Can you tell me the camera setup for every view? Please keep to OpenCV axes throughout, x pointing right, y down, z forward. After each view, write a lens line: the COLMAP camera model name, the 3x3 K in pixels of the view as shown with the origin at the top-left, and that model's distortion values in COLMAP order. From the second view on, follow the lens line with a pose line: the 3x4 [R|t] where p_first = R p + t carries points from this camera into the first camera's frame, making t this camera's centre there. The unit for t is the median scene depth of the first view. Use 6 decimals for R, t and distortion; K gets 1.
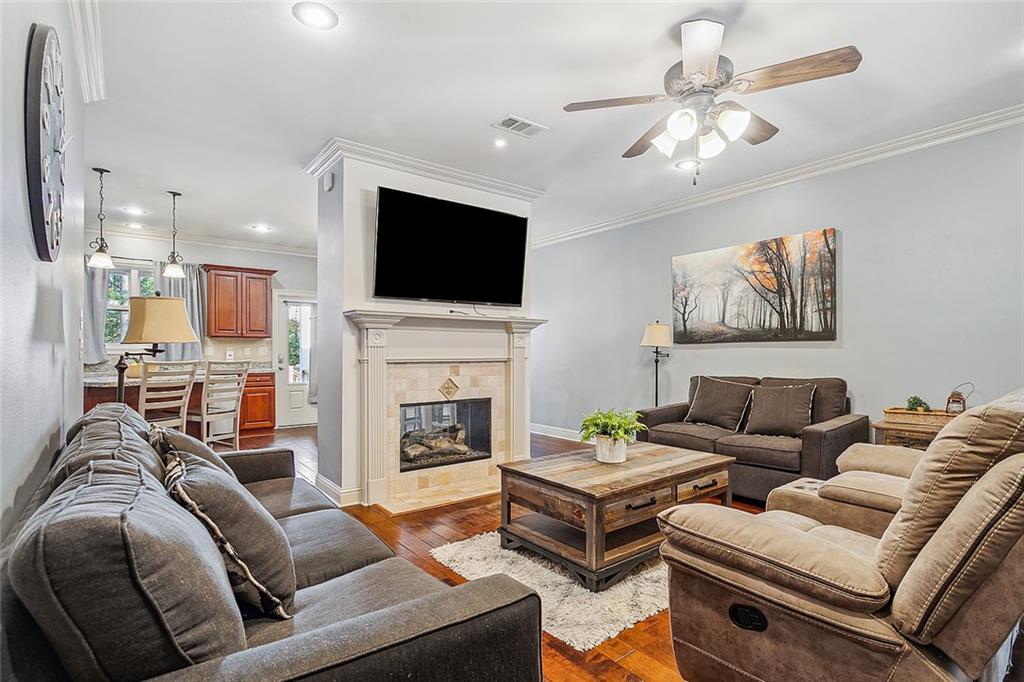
lens RADIAL K [[489.5, 0, 507.7], [0, 489.5, 344.6], [0, 0, 1]] dist [0.002179, 0.000242]
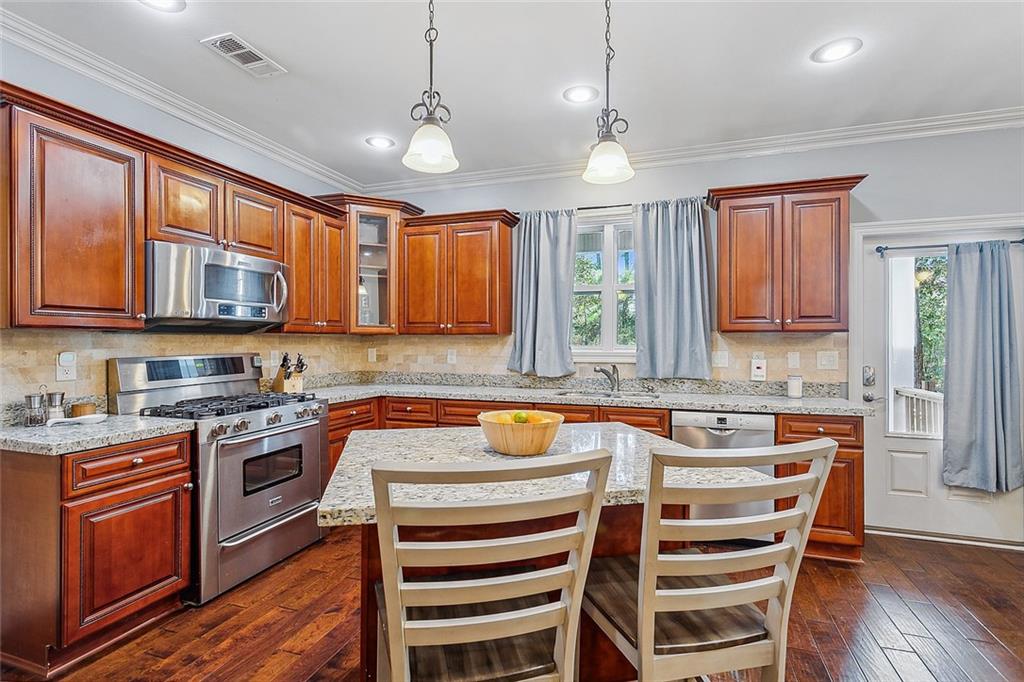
lens RADIAL K [[489.5, 0, 507.7], [0, 489.5, 344.6], [0, 0, 1]] dist [0.002179, 0.000242]
pose [[0.537878, -0.002062, -0.843020, -0.288675], [0.005777, 0.999983, 0.001240, -0.004419], [0.843003, -0.005537, 0.537880, 0.523942]]
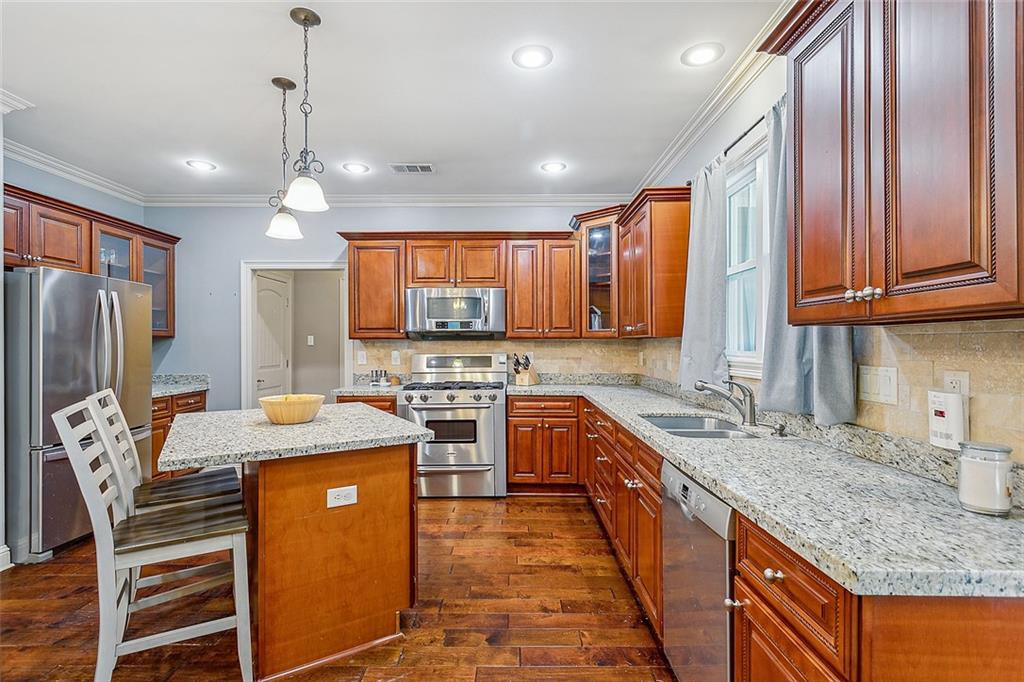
lens RADIAL K [[489.5, 0, 507.7], [0, 489.5, 344.6], [0, 0, 1]] dist [0.002179, 0.000242]
pose [[-0.630696, -0.010575, -0.775958, -0.308834], [-0.005265, 0.999942, -0.009348, -0.002712], [0.776012, -0.001810, -0.630716, 1.012046]]
